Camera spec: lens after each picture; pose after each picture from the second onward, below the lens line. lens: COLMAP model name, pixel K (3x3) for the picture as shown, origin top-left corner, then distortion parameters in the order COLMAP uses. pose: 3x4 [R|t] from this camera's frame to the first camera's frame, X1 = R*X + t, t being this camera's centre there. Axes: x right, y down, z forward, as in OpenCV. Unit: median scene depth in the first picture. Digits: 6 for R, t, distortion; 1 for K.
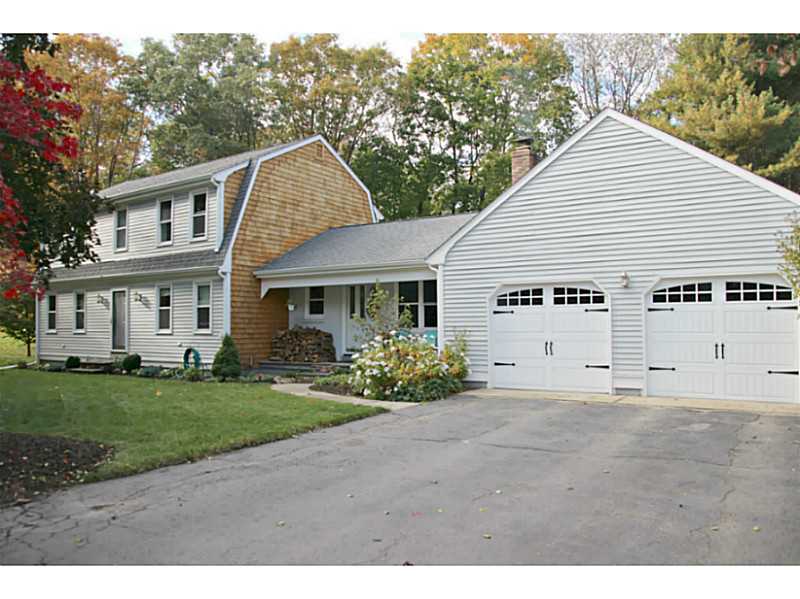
lens RADIAL K [[607.0, 0, 400.0], [0, 607.0, 299.5], [0, 0, 1]] dist [-0.004001, -0.001499]
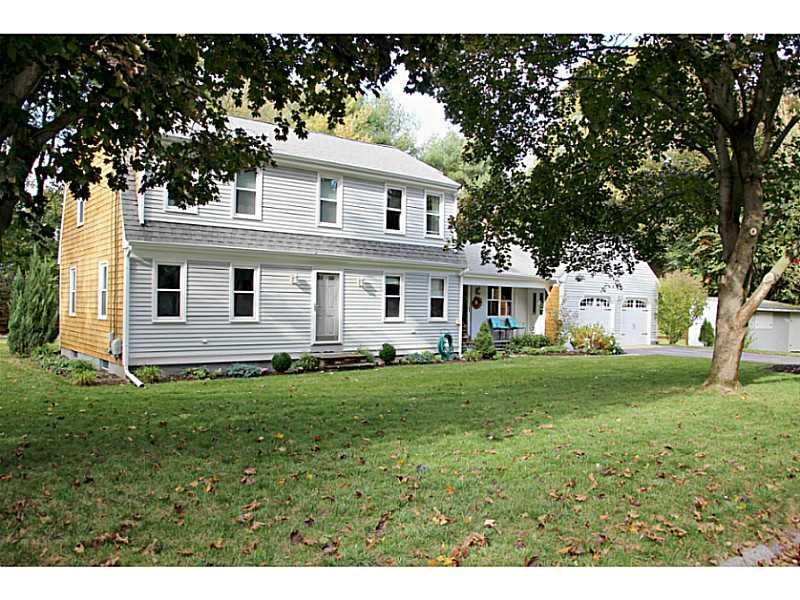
lens RADIAL K [[607.0, 0, 400.0], [0, 607.0, 300.0], [0, 0, 1]] dist [-0.004001, -0.001499]
pose [[0.301956, 0.027654, 0.952921, -1.334399], [-0.048271, 0.998740, -0.013688, 0.033099], [-0.952099, -0.041865, 0.302910, 0.679583]]
